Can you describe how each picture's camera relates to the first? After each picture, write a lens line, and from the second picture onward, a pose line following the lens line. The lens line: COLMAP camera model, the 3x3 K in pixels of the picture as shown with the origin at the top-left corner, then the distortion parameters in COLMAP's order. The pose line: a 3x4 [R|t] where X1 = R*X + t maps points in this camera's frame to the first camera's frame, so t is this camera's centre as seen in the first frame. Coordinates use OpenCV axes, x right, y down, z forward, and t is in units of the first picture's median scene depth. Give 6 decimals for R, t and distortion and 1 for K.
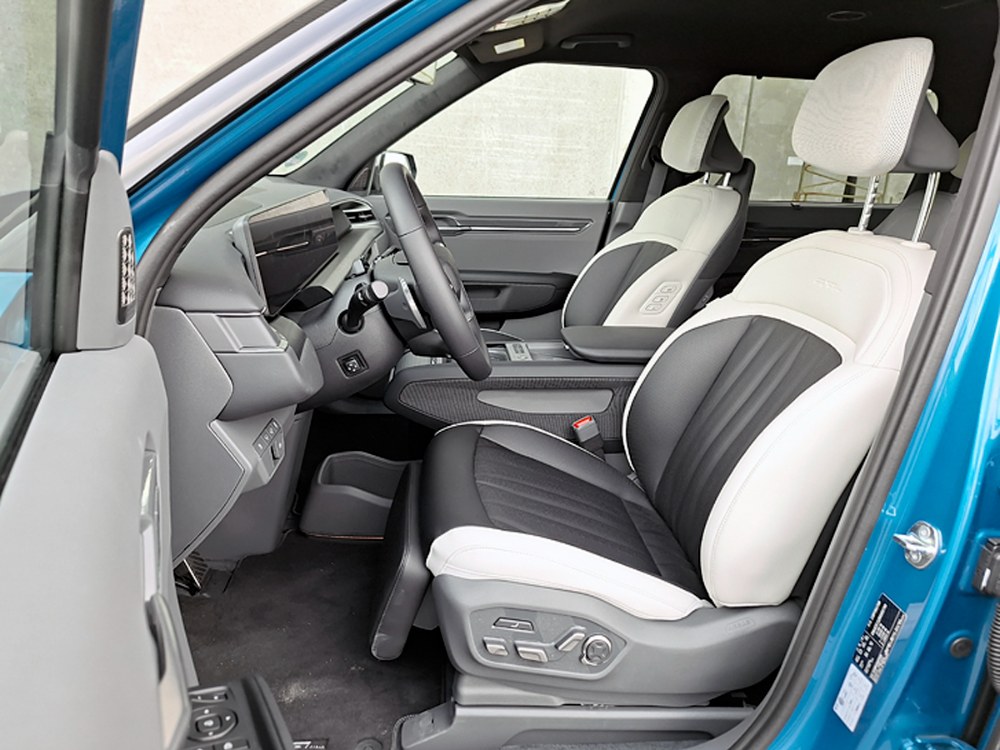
lens RADIAL K [[664.9, 0, 483.5], [0, 664.9, 374.8], [0, 0, 1]] dist [0.055216, -0.055243]
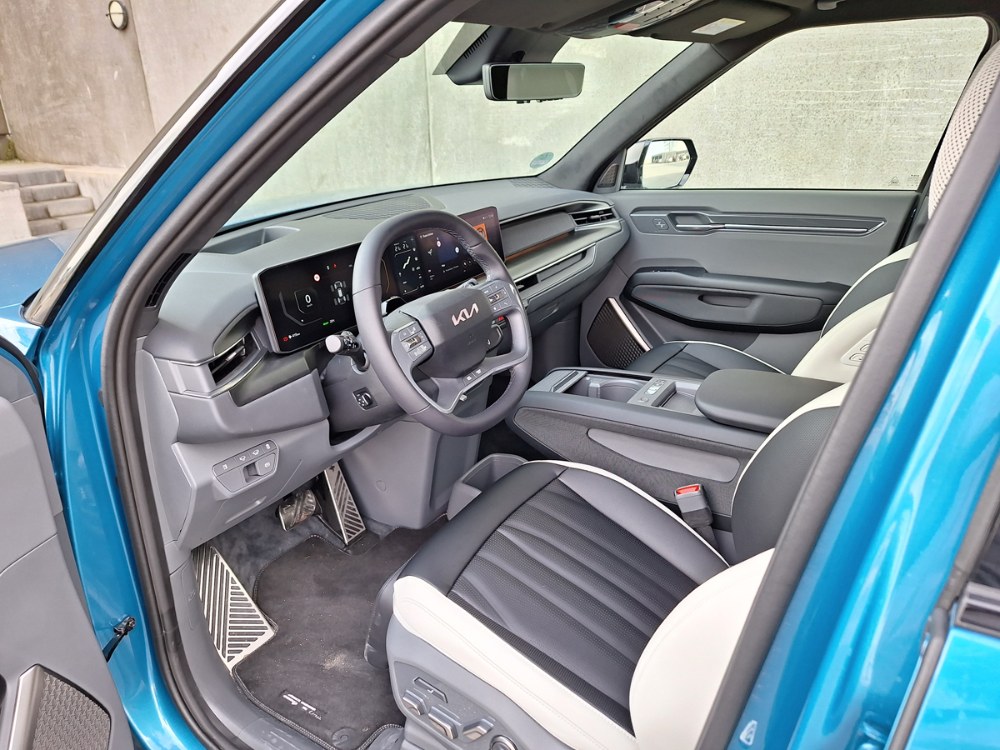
lens RADIAL K [[664.9, 0, 483.5], [0, 664.9, 374.8], [0, 0, 1]] dist [0.055216, -0.055243]
pose [[0.812591, 0.142265, -0.565206, 0.257558], [-0.106627, 0.989672, 0.095807, -0.080608], [0.572998, -0.017586, 0.819368, 0.099617]]
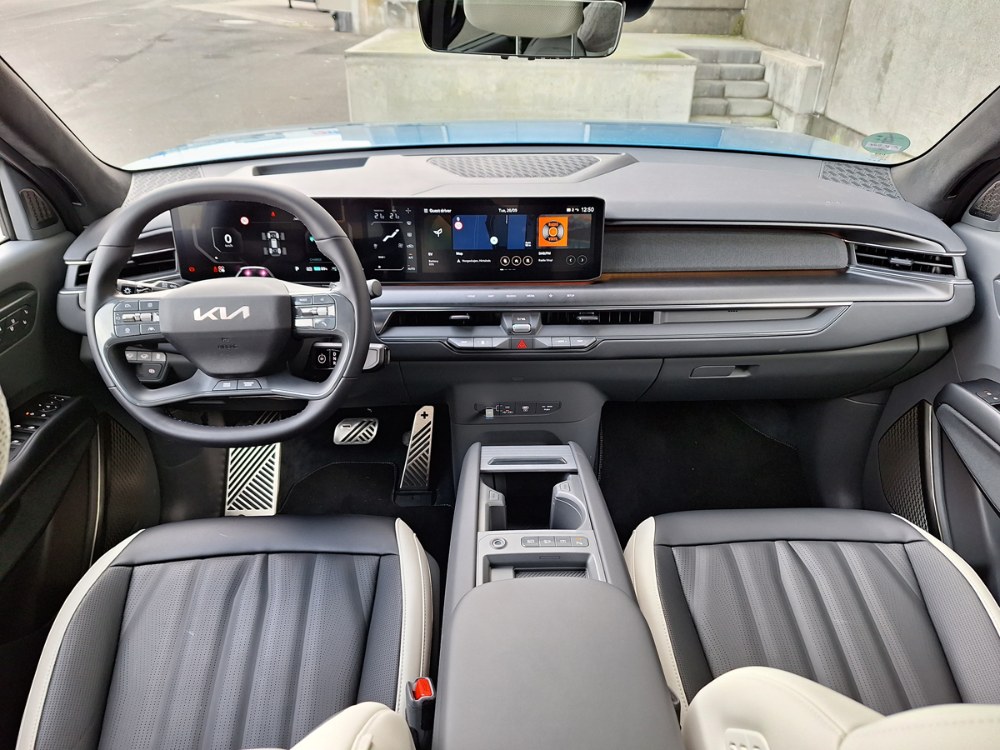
lens RADIAL K [[664.9, 0, 483.5], [0, 664.9, 374.8], [0, 0, 1]] dist [0.055216, -0.055243]
pose [[0.007834, 0.453294, -0.891326, 0.345501], [-0.330238, 0.842516, 0.425569, -0.266718], [0.943865, 0.291016, 0.156295, 0.577598]]
